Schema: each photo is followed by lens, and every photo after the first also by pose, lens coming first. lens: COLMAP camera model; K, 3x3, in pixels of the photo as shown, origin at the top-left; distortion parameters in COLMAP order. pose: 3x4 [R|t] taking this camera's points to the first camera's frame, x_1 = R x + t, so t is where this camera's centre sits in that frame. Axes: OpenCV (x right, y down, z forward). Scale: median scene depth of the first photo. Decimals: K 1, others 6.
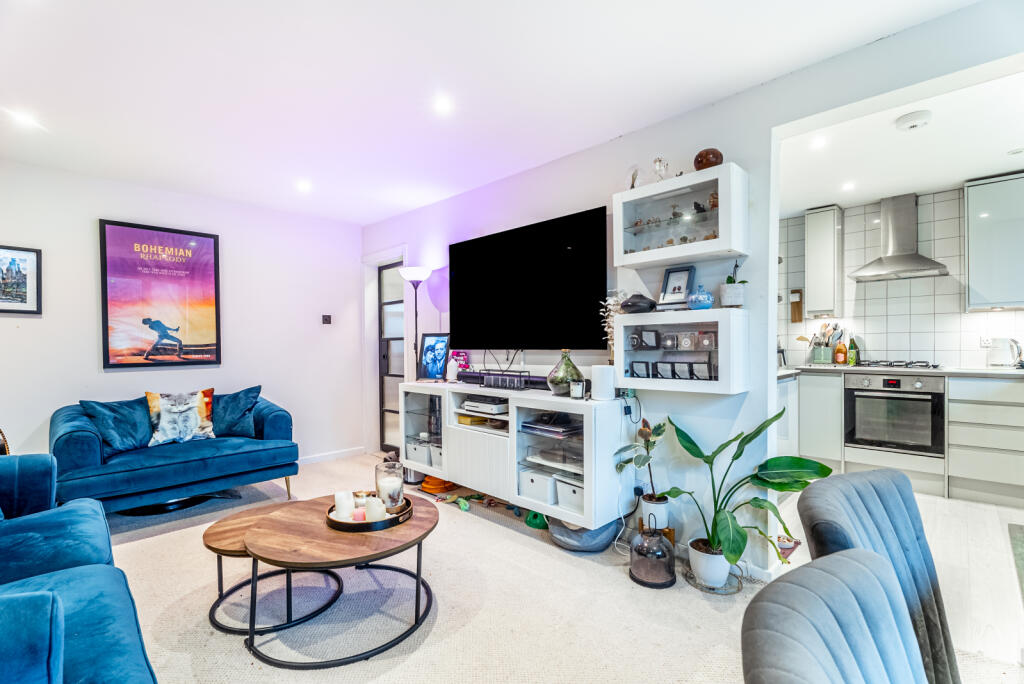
lens RADIAL K [[466.4, 0, 513.1], [0, 466.4, 345.8], [0, 0, 1]] dist [0.012789, 0.000334]
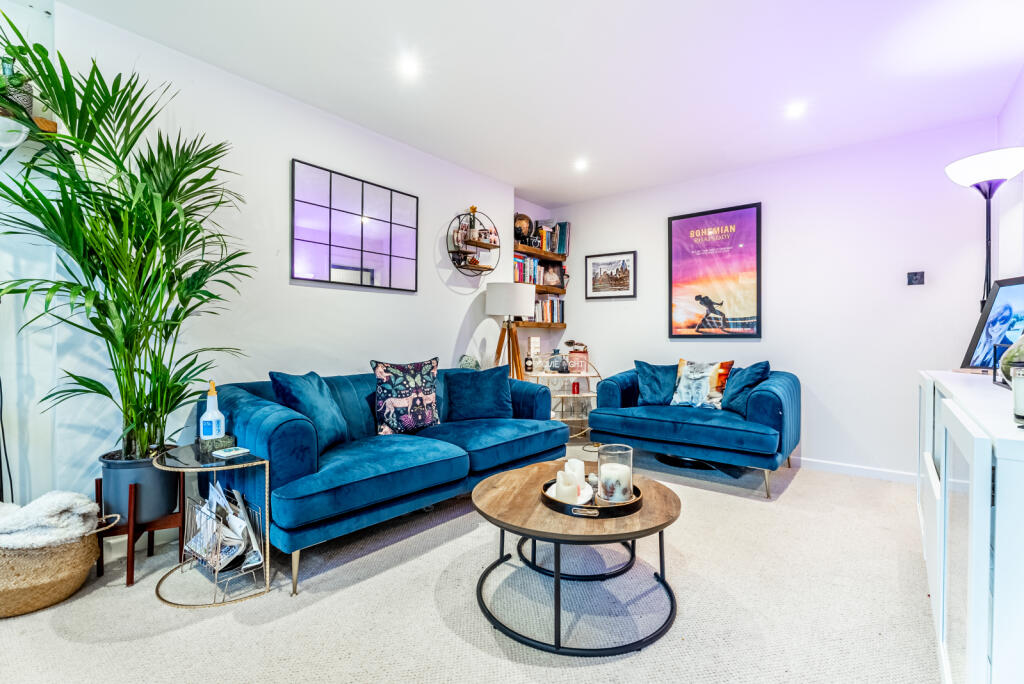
lens RADIAL K [[466.4, 0, 515.0], [0, 466.4, 340.4], [0, 0, 1]] dist [0.012789, 0.000334]
pose [[0.103466, 0.012840, -0.994550, 0.296600], [-0.010401, 0.999876, 0.011826, 0.042324], [0.994579, 0.009120, 0.103587, 0.458013]]
